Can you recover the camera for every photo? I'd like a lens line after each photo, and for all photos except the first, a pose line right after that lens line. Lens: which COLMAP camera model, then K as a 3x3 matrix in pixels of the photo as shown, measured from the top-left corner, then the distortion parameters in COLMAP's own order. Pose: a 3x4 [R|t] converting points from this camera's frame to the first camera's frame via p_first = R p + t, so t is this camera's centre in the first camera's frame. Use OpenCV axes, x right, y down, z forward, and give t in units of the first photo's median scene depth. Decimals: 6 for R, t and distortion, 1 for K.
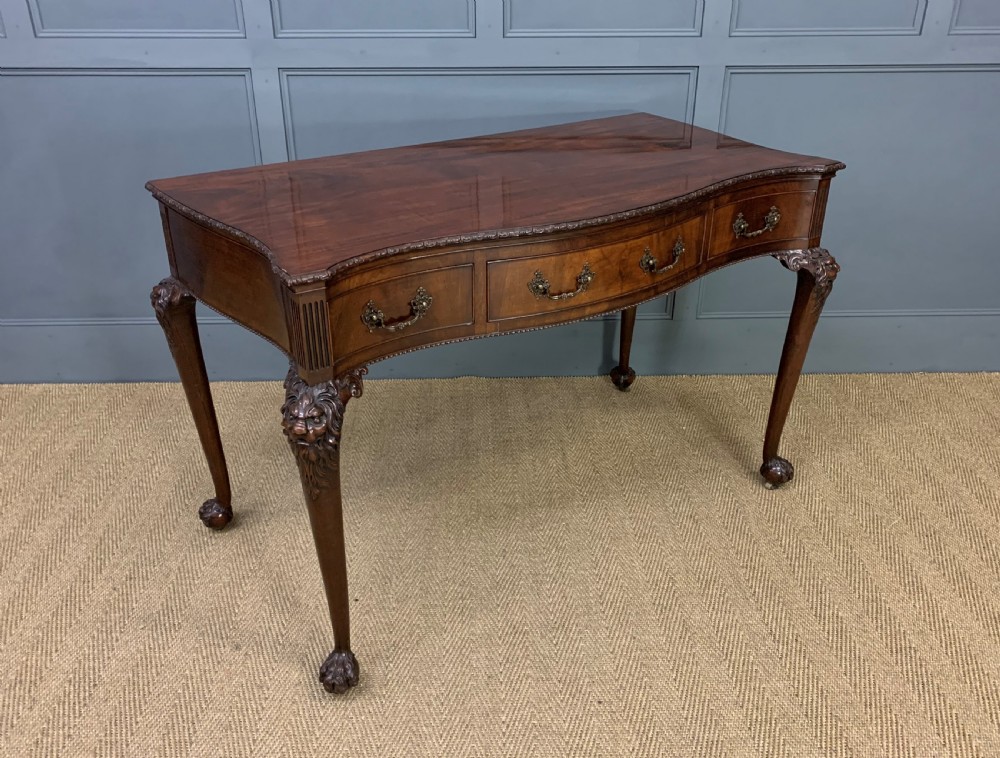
lens RADIAL K [[837.8, 0, 497.6], [0, 837.8, 381.0], [0, 0, 1]] dist [0.011927, -0.008171]
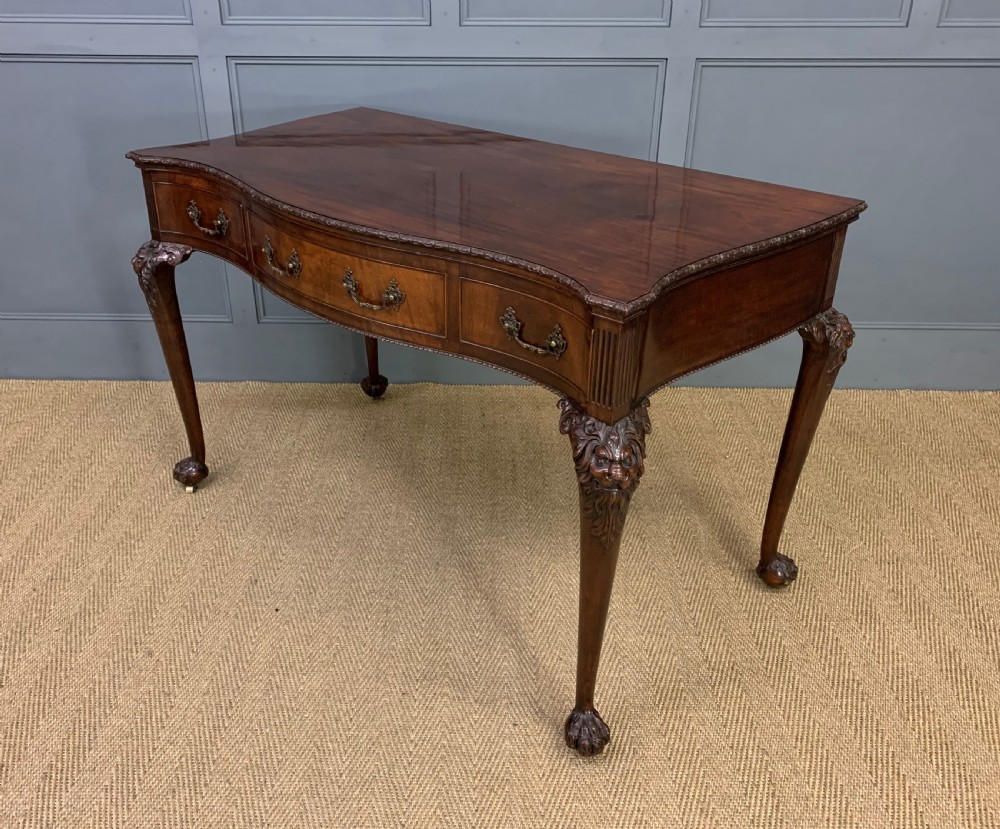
lens RADIAL K [[873.7, 0, 470.2], [0, 873.7, 400.5], [0, 0, 1]] dist [0.011967, -0.011419]
pose [[0.998835, 0.025530, -0.040945, 0.080365], [-0.025052, 0.999612, 0.012149, 0.002646], [0.041239, -0.011109, 0.999088, 0.005682]]
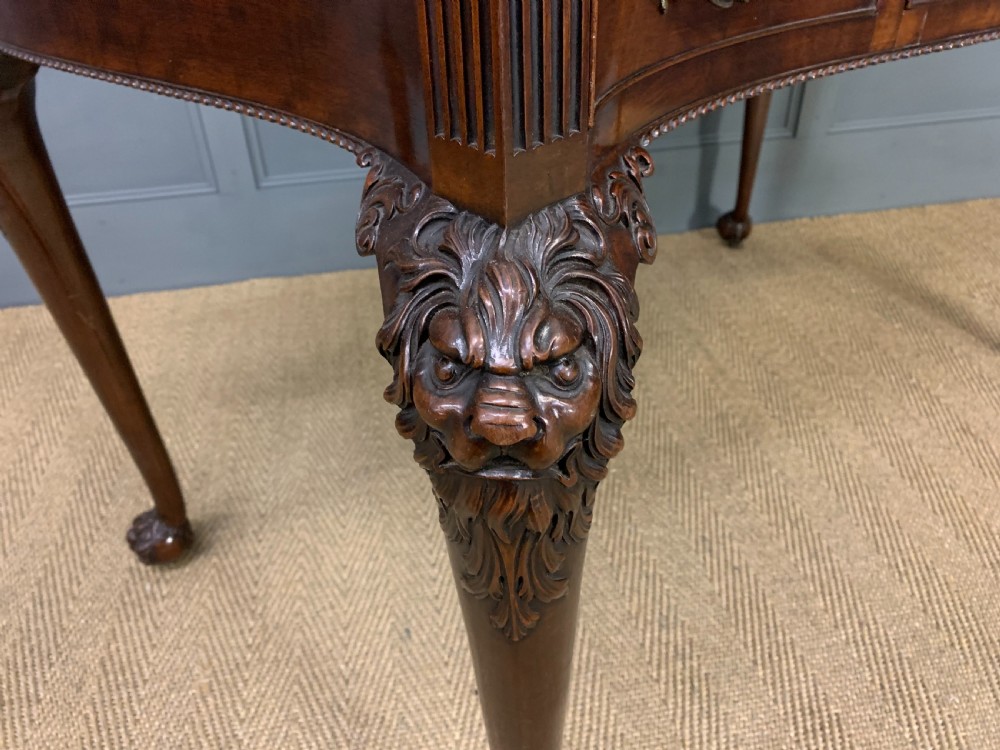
lens RADIAL K [[751.6, 0, 489.6], [0, 751.6, 375.0], [0, 0, 1]] dist [-0.003838, 0.015163]
pose [[0.988348, -0.114011, 0.100850, -0.168855], [0.099503, 0.985316, 0.138752, 0.011879], [-0.115188, -0.127100, 0.985179, 0.529281]]
